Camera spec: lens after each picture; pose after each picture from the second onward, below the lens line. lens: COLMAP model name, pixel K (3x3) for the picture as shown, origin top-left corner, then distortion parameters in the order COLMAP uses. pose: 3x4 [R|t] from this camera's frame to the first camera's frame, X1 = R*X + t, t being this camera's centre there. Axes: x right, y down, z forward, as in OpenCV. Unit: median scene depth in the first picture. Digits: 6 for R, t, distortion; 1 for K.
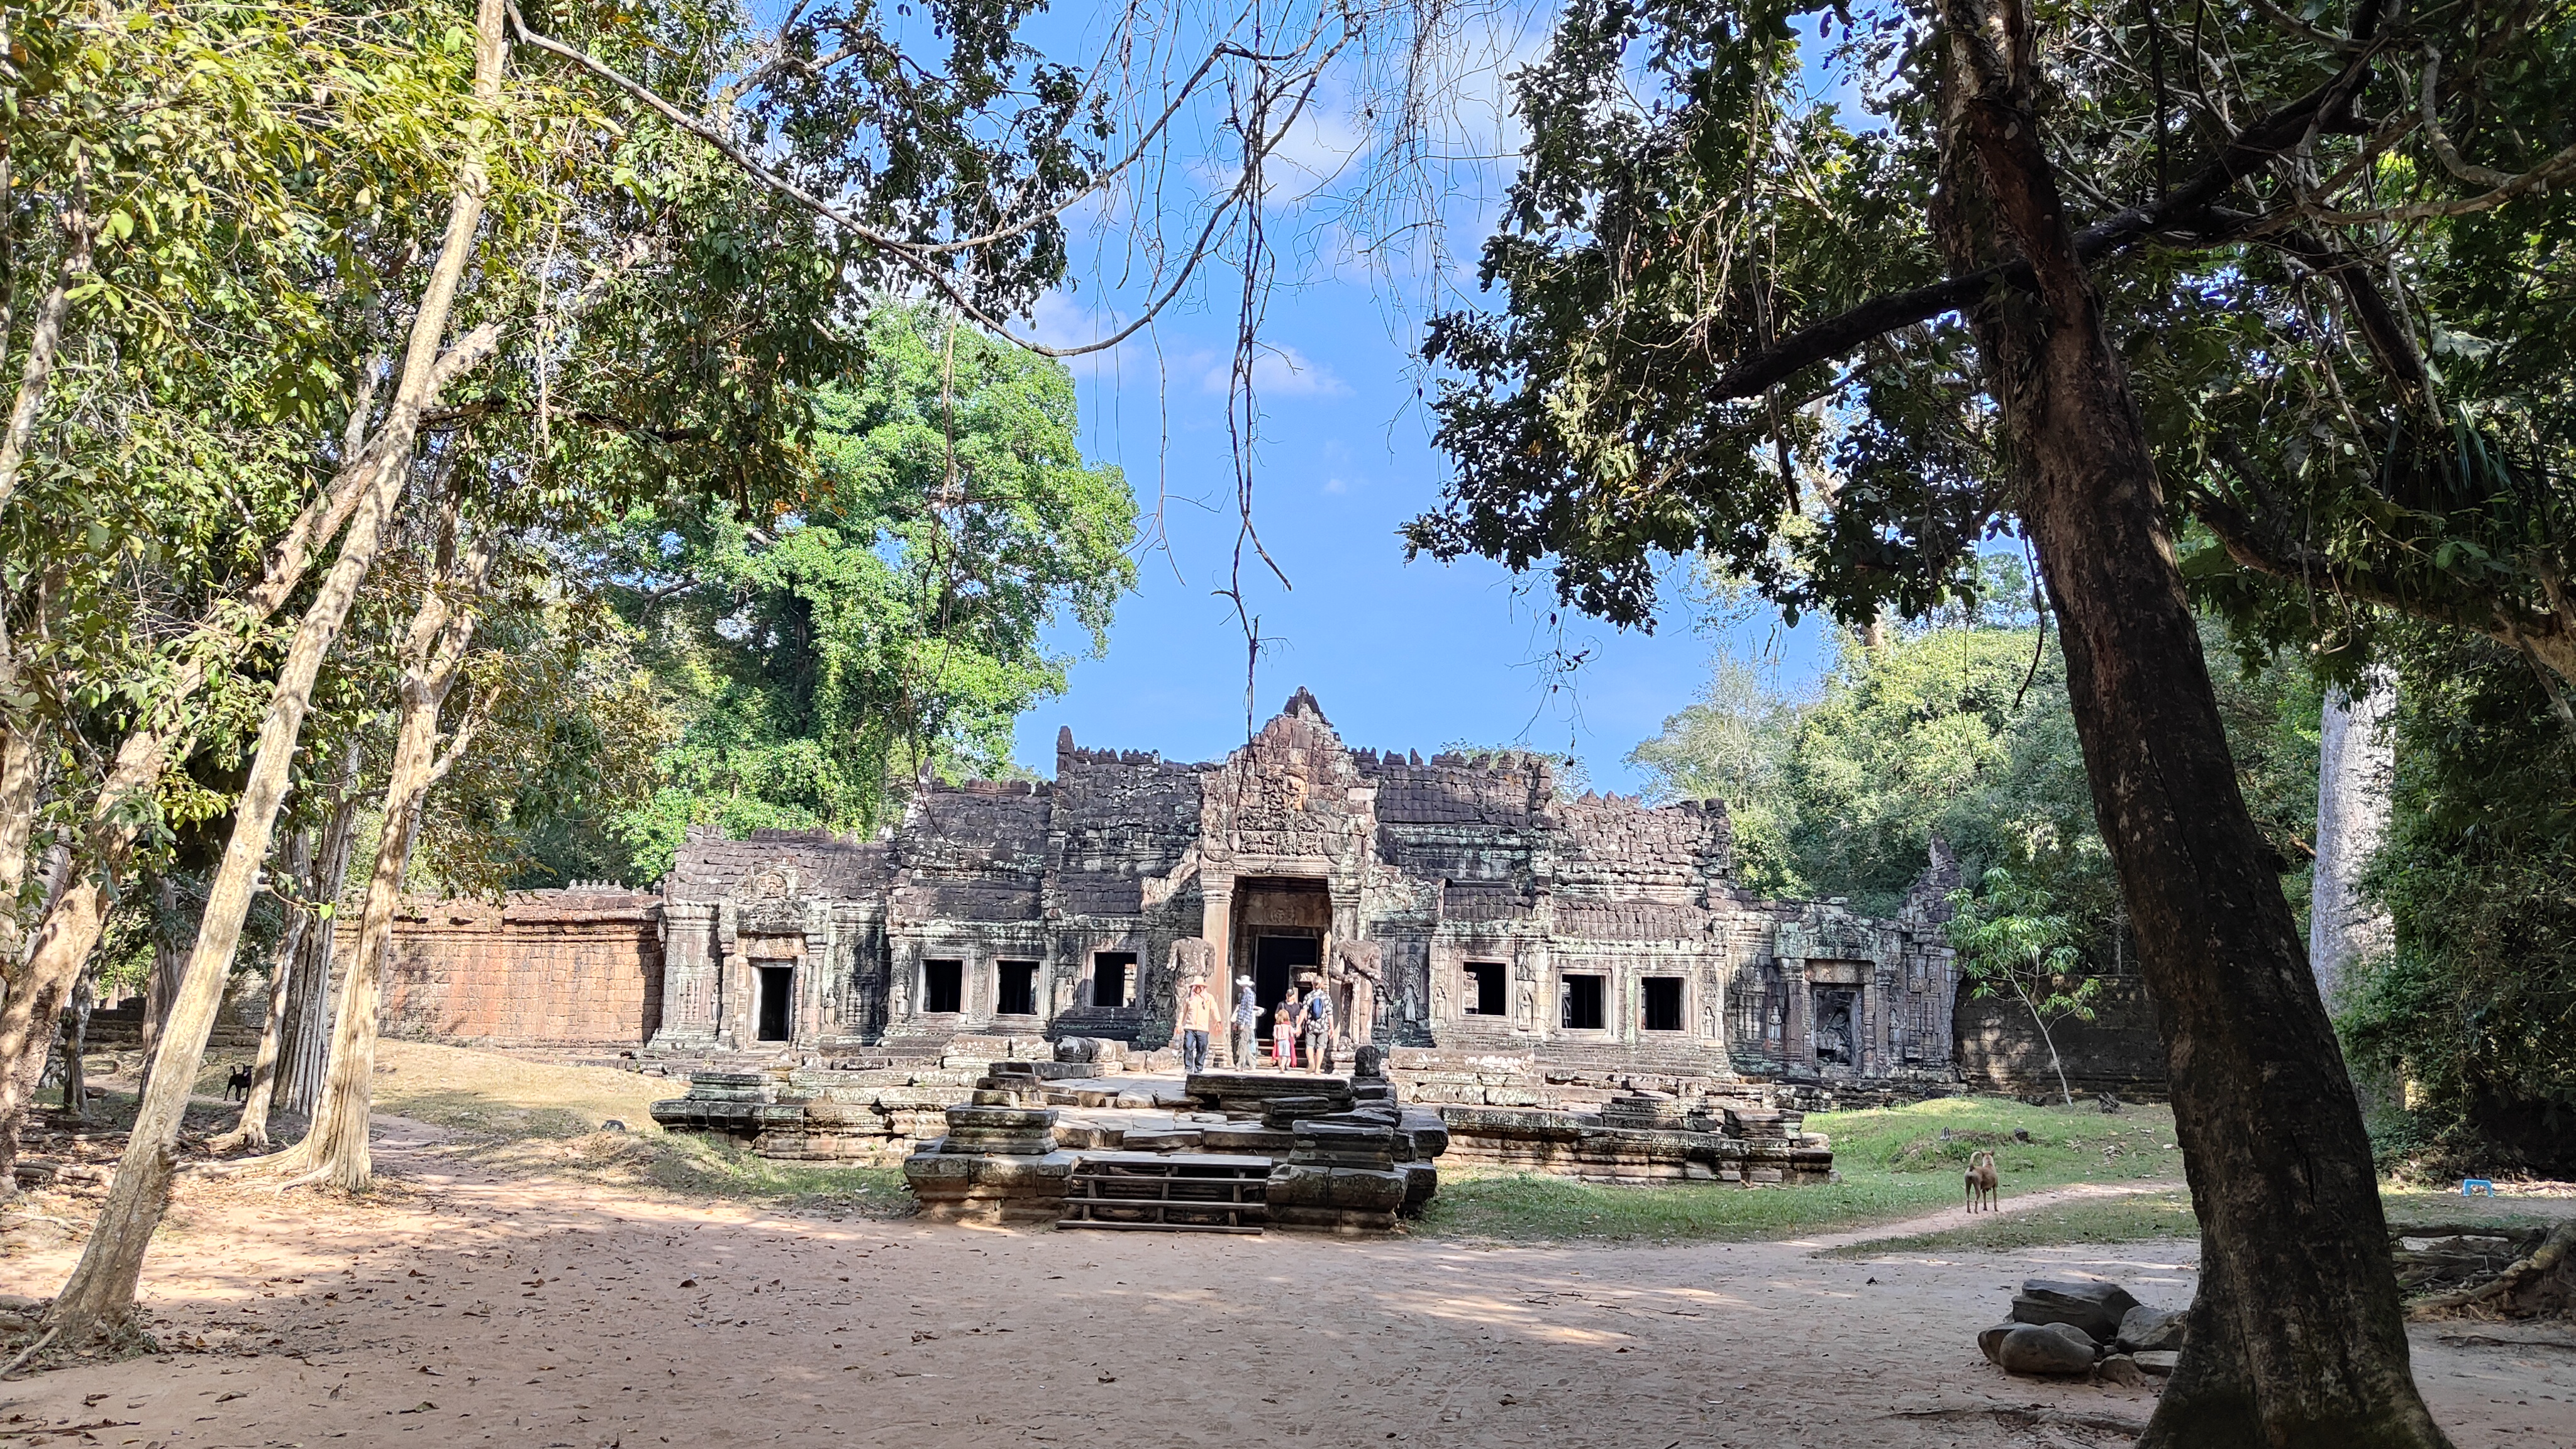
lens RADIAL K [[1848.1, 0, 1283.1], [0, 1848.1, 725.1], [0, 0, 1]] dist [-0.001859, 0.000015]
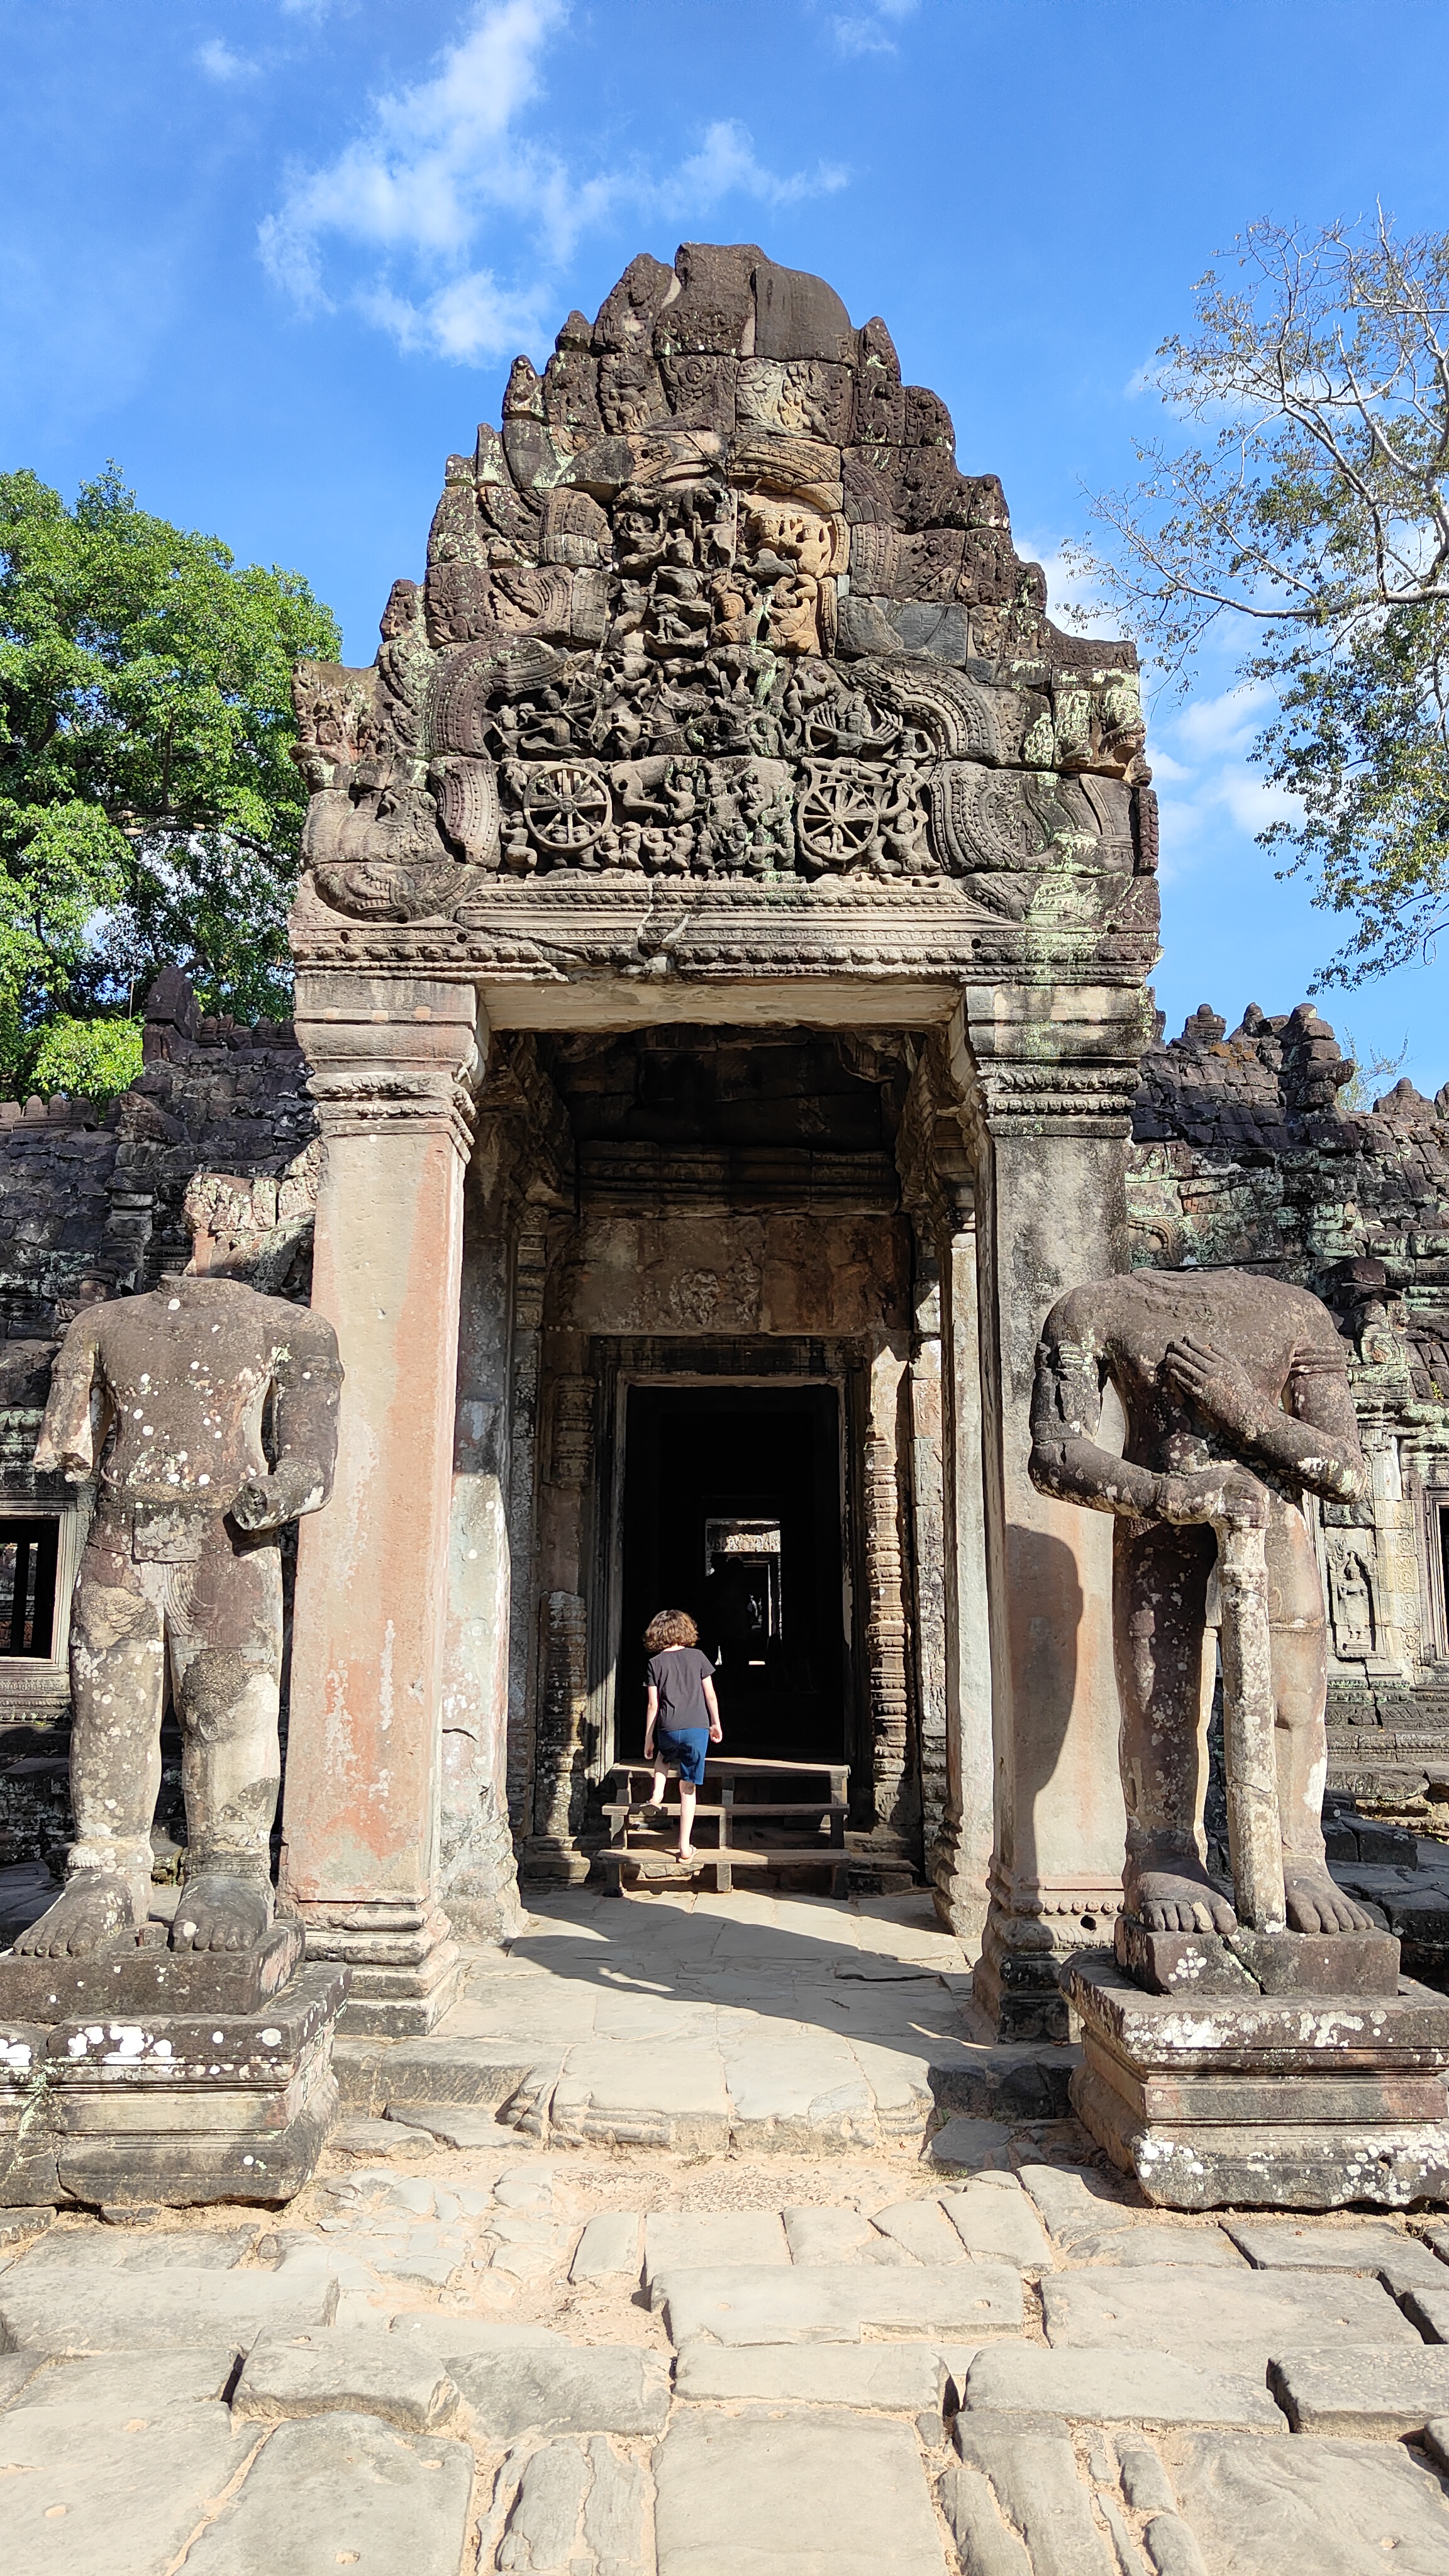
lens RADIAL K [[1848.1, 0, 729.5], [0, 1848.1, 1287.5], [0, 0, 1]] dist [-0.001859, 0.000015]
pose [[0.999157, -0.025734, 0.032000, -0.007020], [0.025951, 0.999643, -0.006393, 0.113964], [-0.031824, 0.007218, 0.999467, 0.806148]]
